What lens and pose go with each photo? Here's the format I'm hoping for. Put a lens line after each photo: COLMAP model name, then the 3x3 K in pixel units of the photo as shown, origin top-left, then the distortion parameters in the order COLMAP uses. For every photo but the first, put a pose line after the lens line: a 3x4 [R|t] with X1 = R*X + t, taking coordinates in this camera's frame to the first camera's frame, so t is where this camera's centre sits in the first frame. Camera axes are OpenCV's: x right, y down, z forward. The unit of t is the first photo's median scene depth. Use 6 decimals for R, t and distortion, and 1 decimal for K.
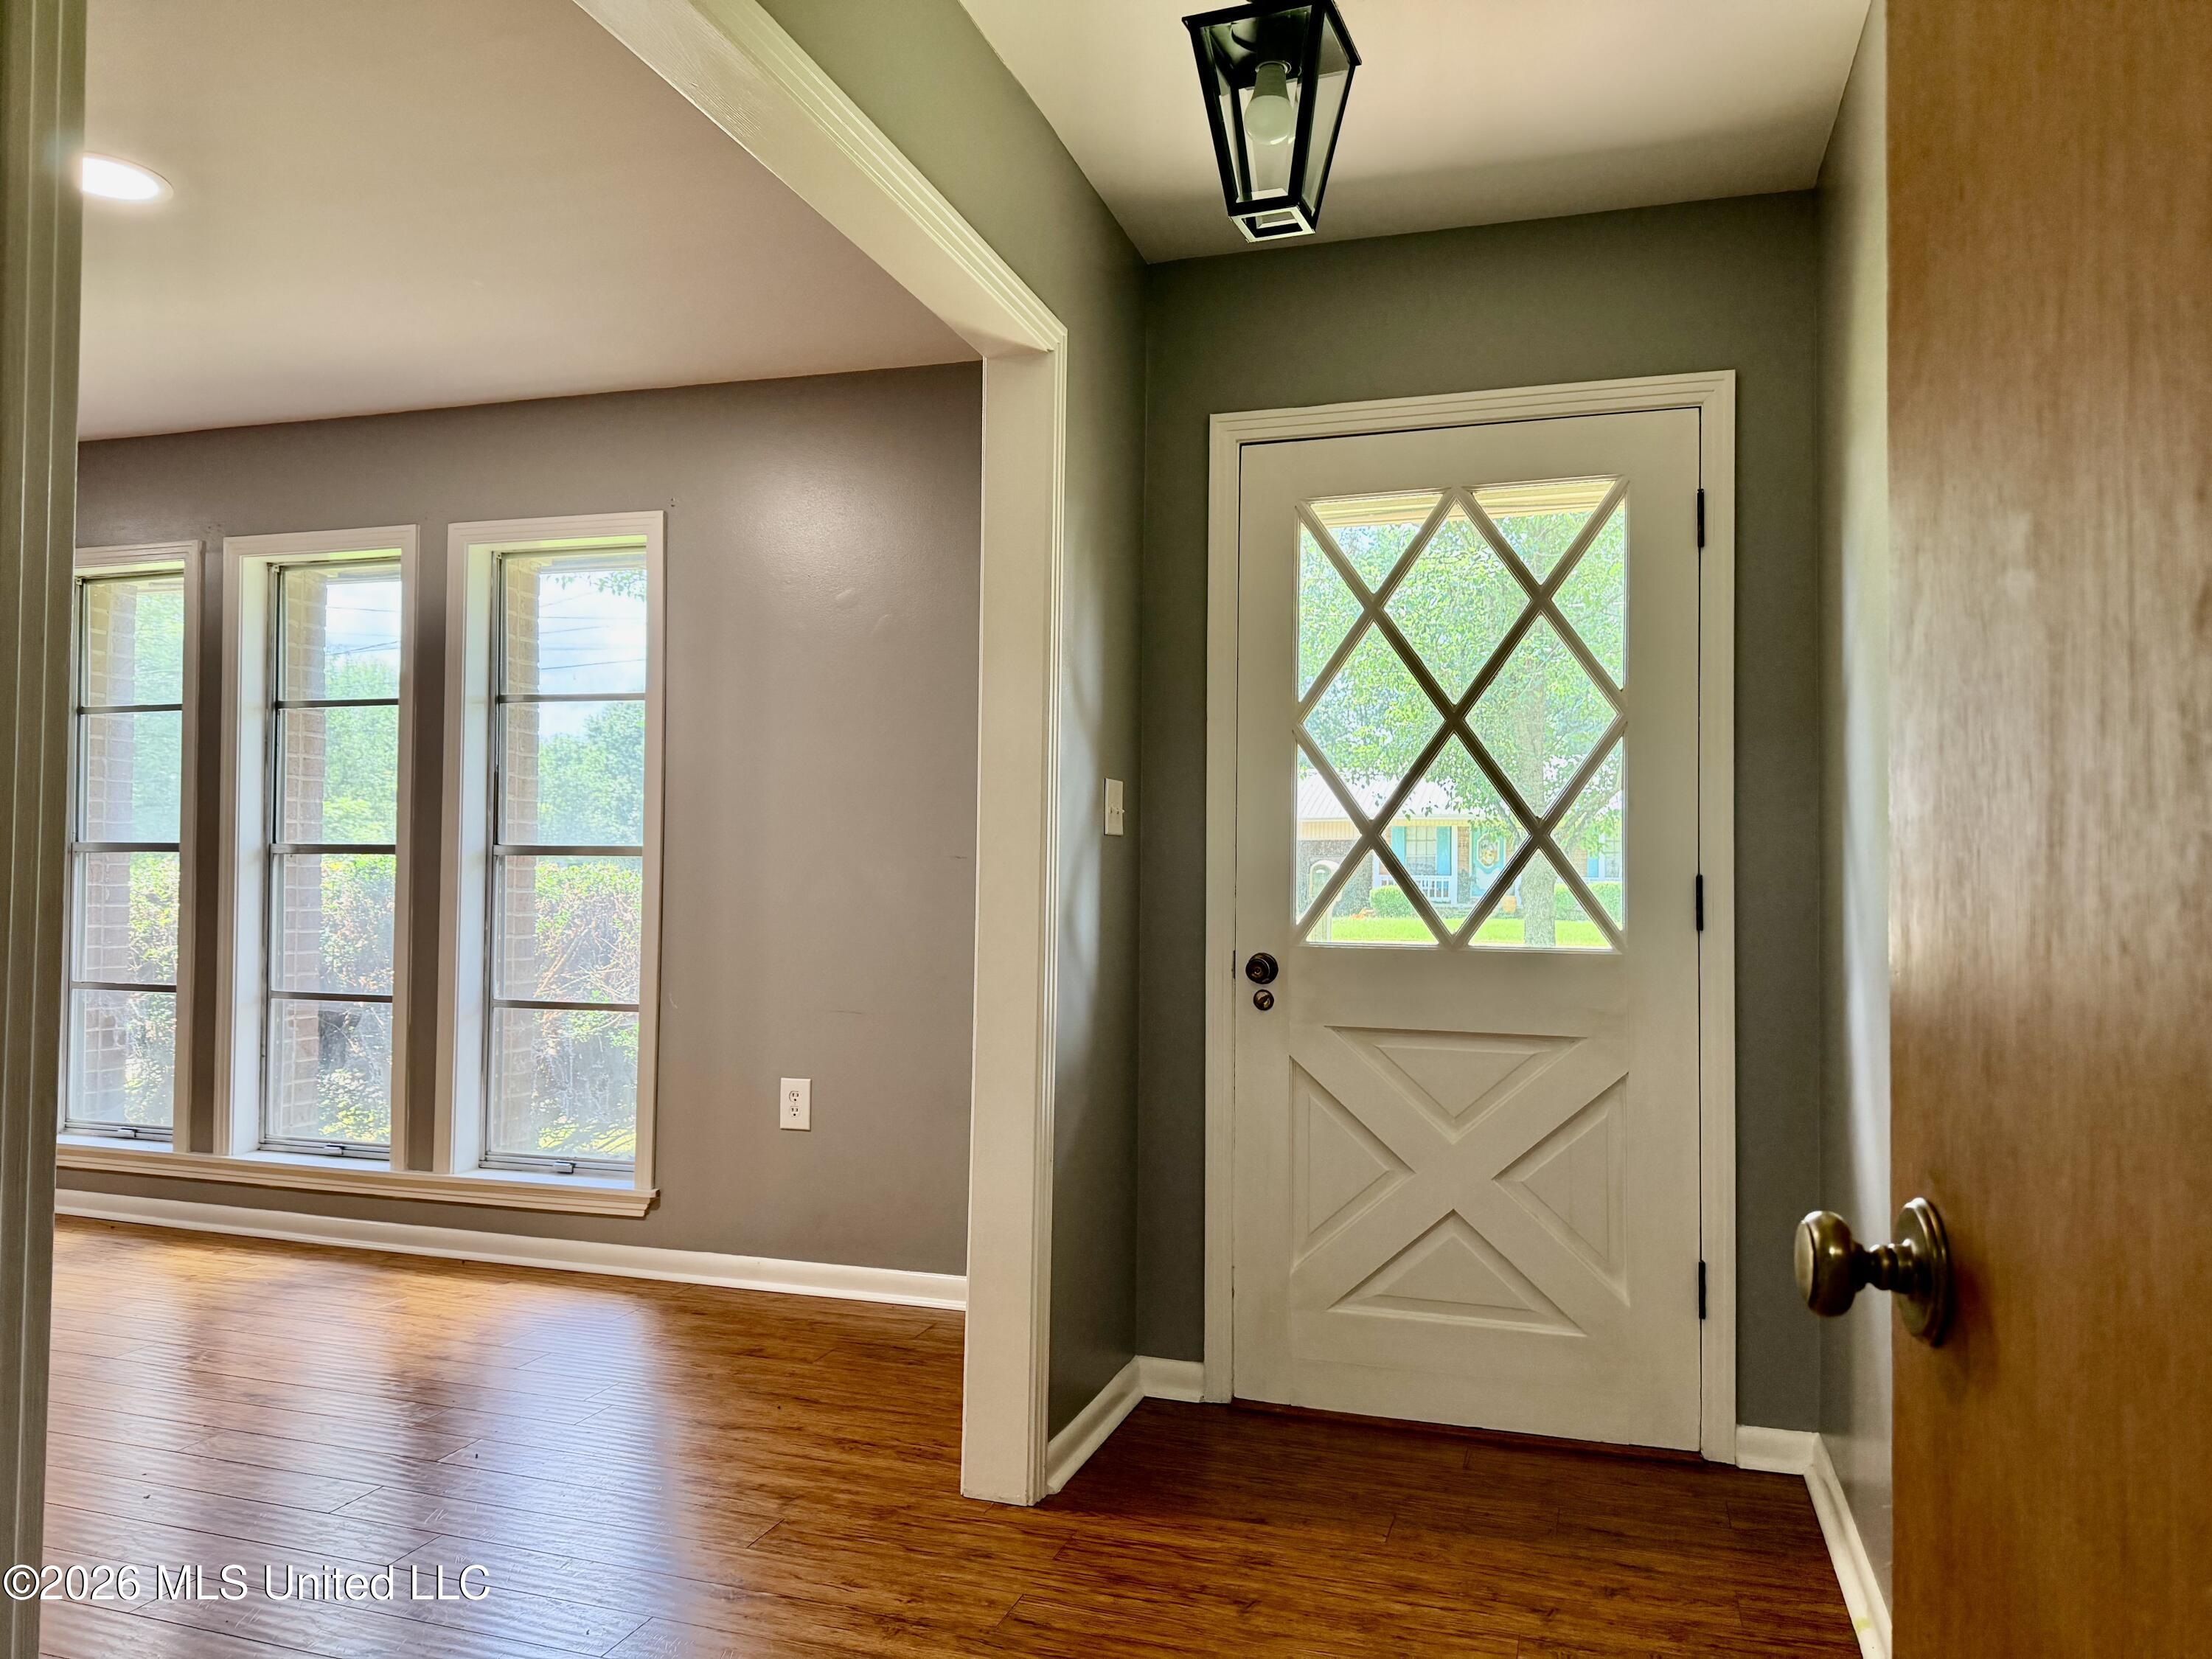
lens RADIAL K [[1584.6, 0, 1106.0], [0, 1584.6, 829.5], [0, 0, 1]] dist [-0.001739, -0.007874]
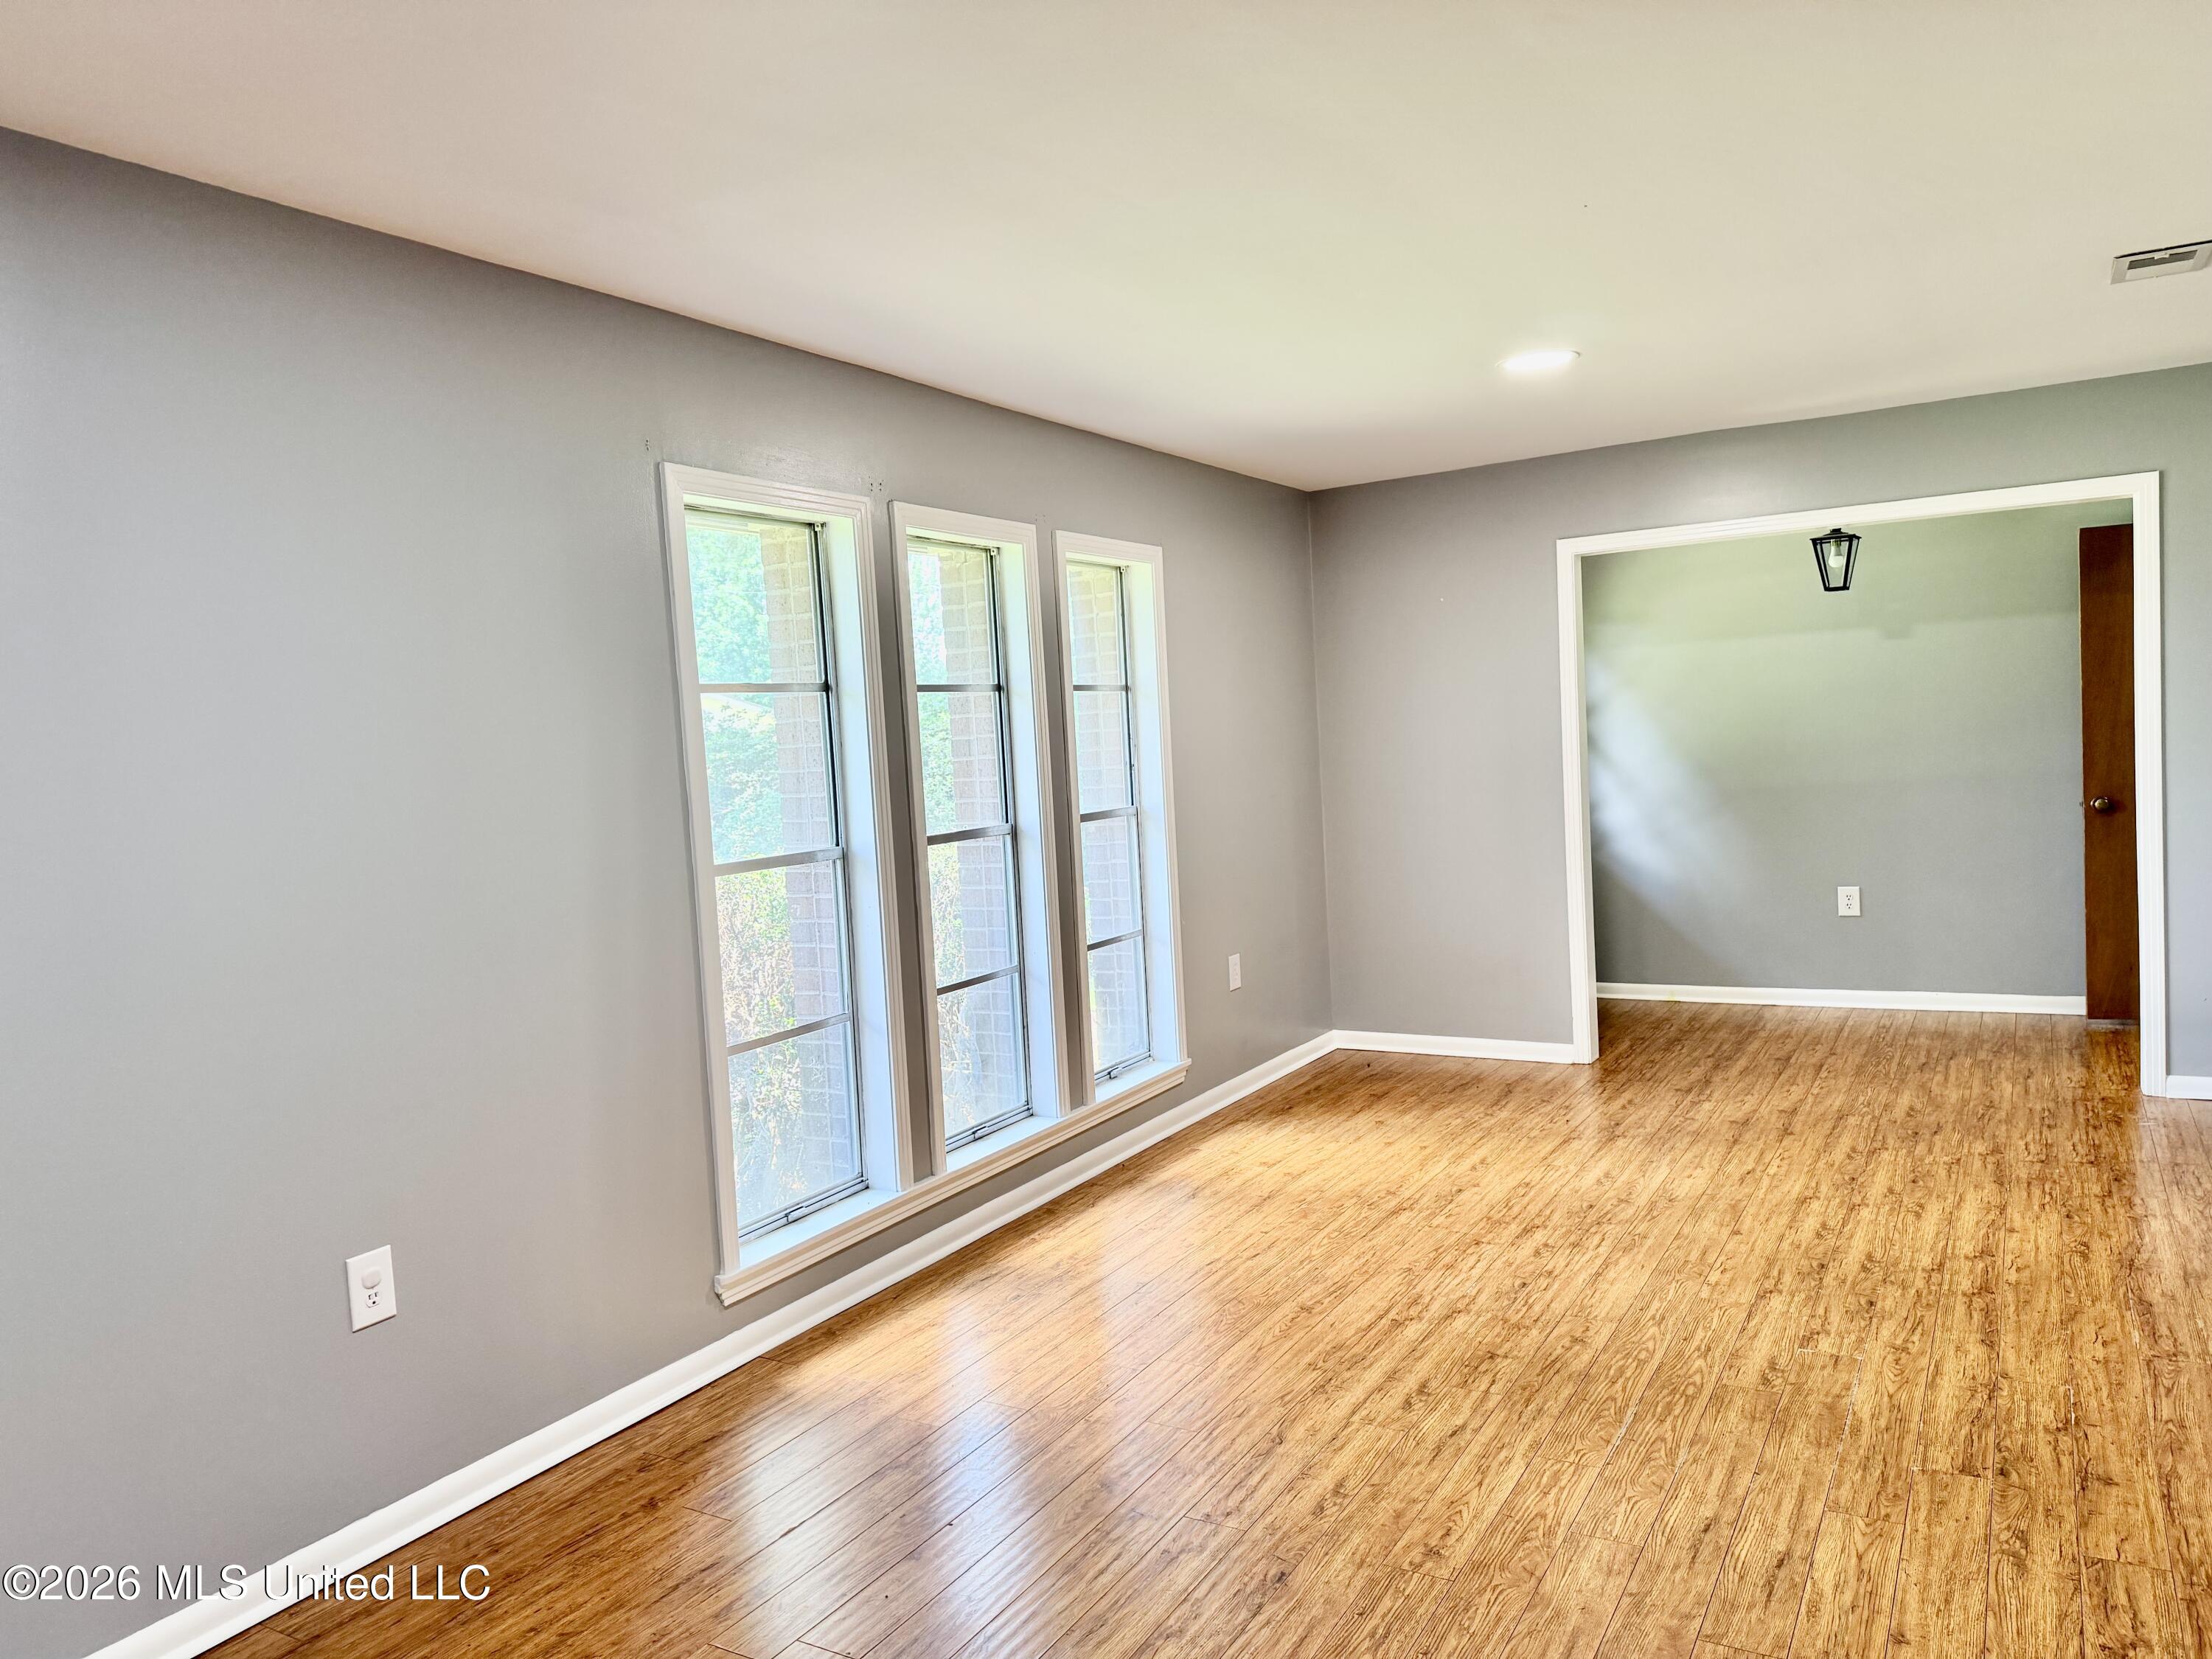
lens RADIAL K [[1535.7, 0, 1087.9], [0, 1535.7, 835.4], [0, 0, 1]] dist [-0.005927, -0.009852]
pose [[0.221990, -0.090493, 0.970840, -2.087488], [0.021148, 0.995897, 0.087993, -0.104474], [-0.974820, 0.000997, 0.222993, 1.063676]]
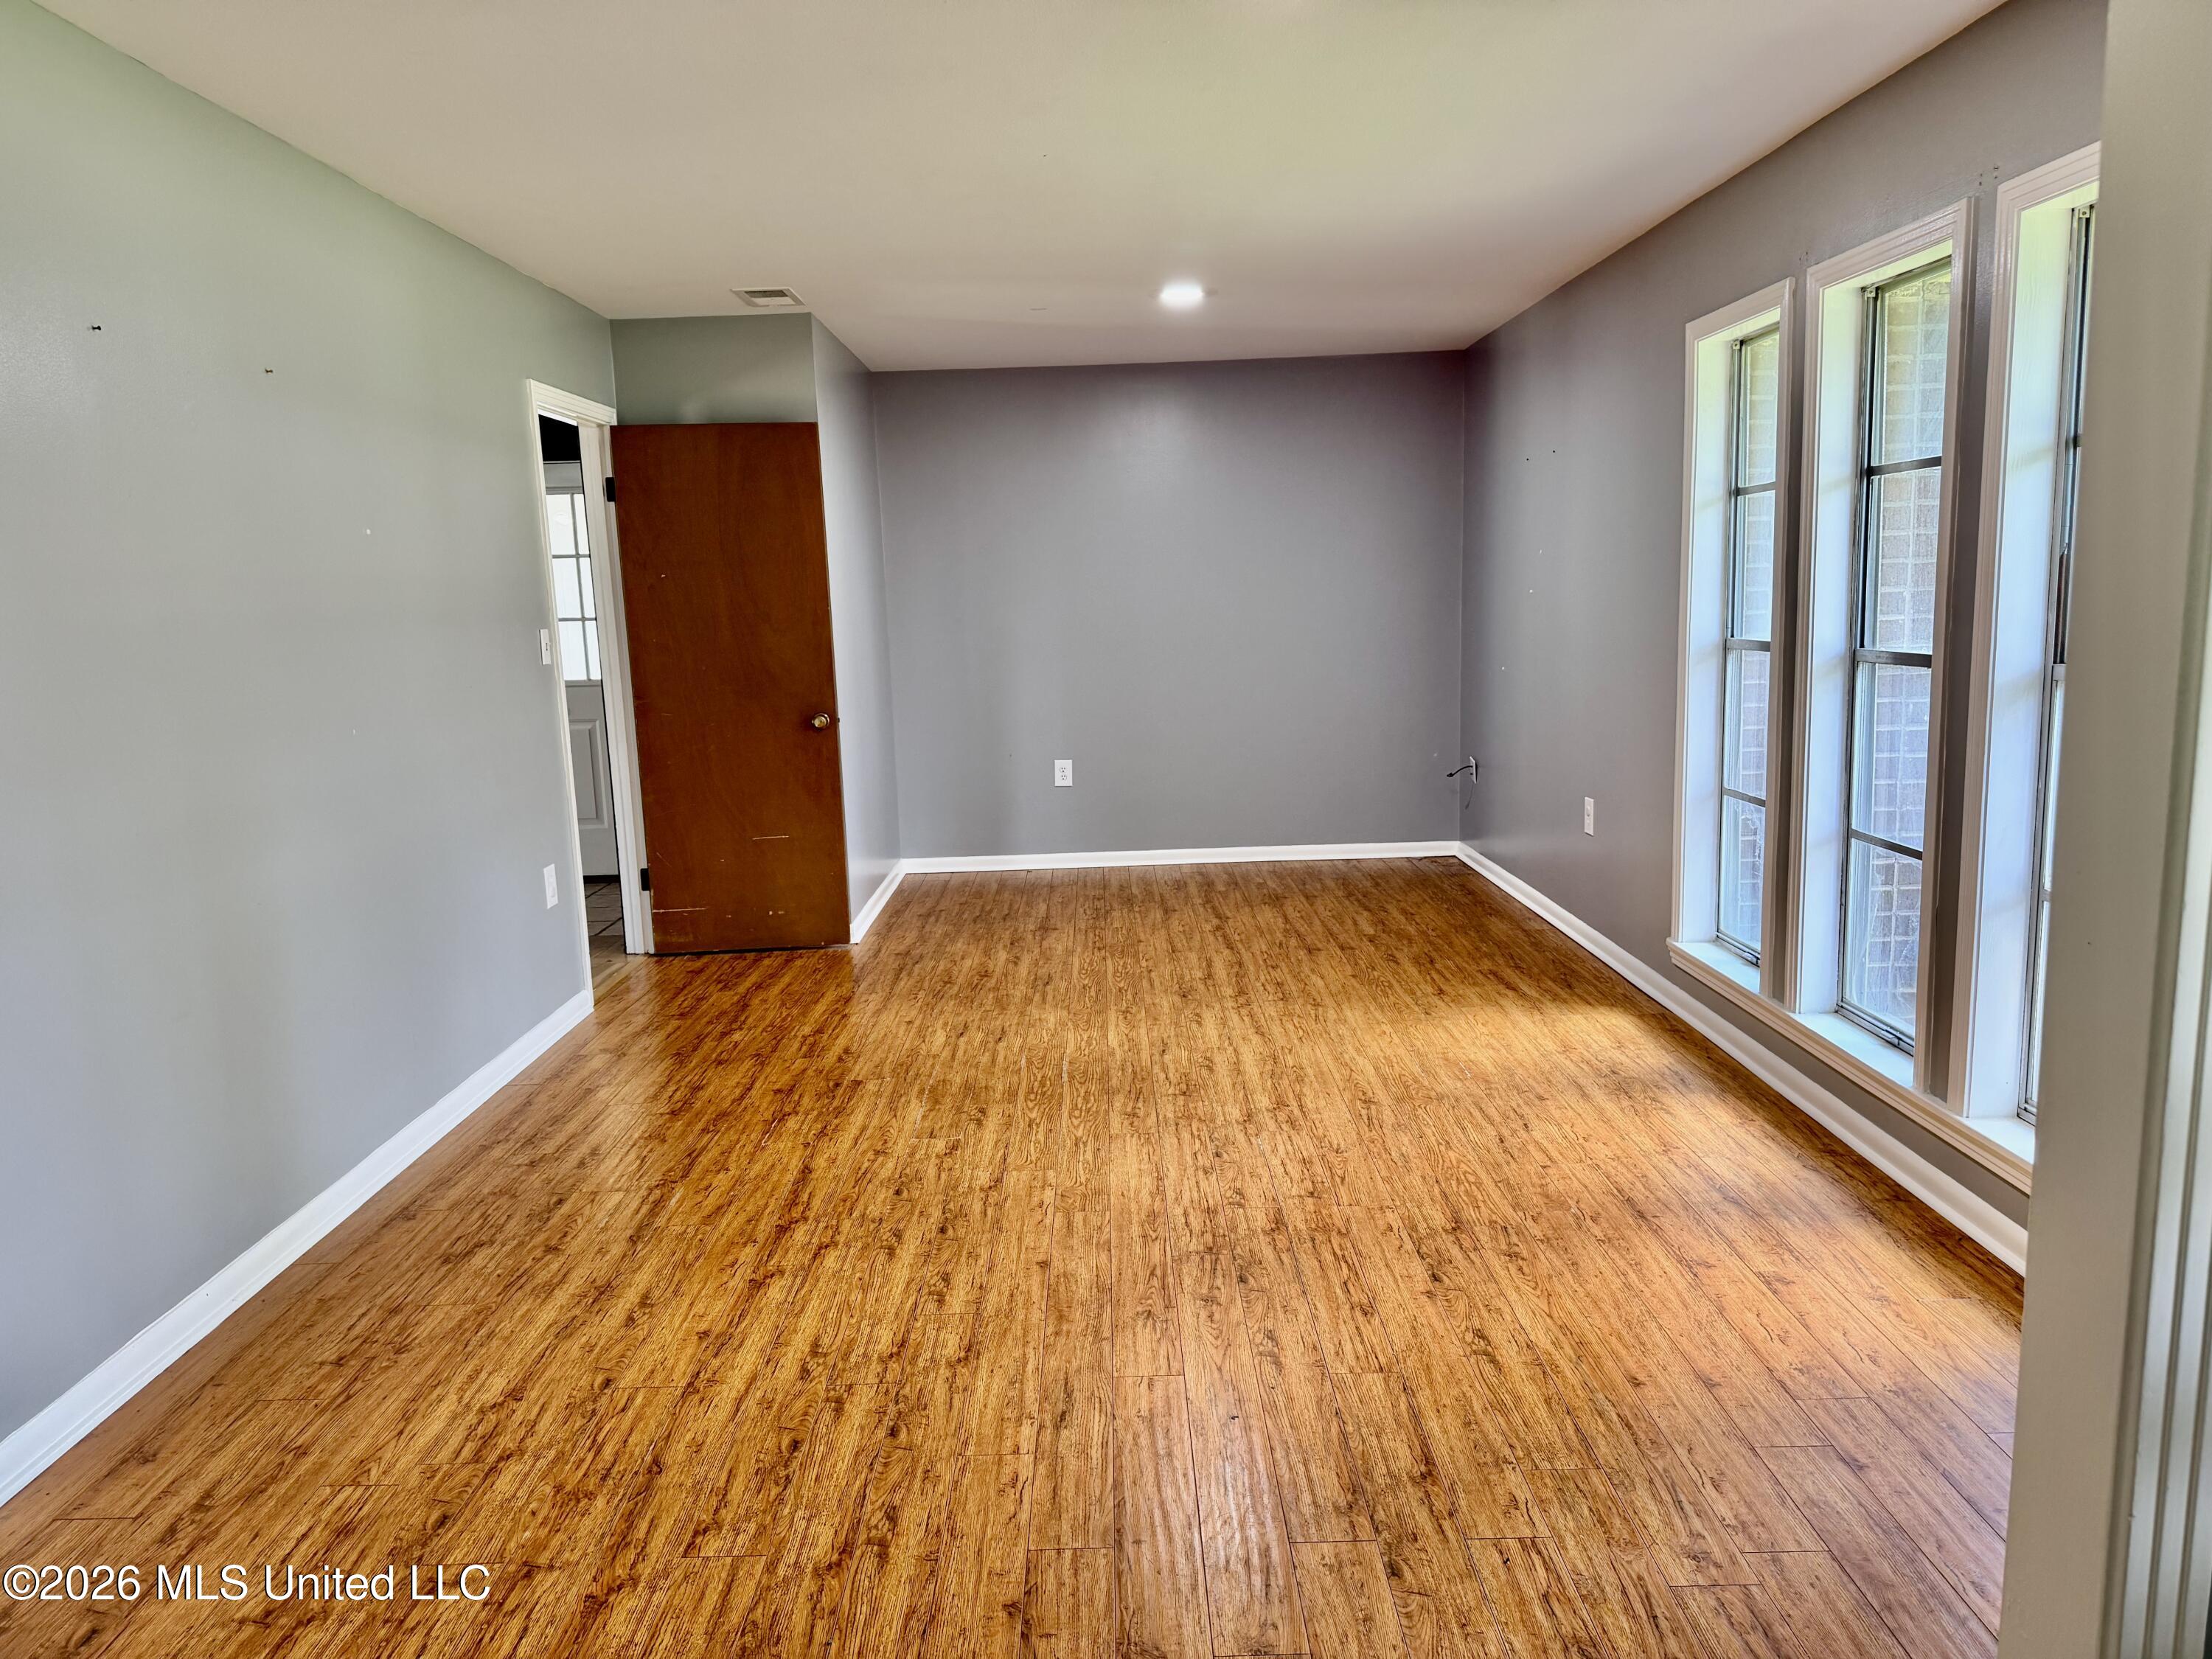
lens RADIAL K [[1549.3, 0, 1106.0], [0, 1549.3, 829.5], [0, 0, 1]] dist [0.198206, -0.317460]
pose [[0.319509, 0.125964, -0.939174, 0.198031], [0.072009, 0.985032, 0.156612, -0.084960], [0.944843, -0.117667, 0.305656, 0.577612]]
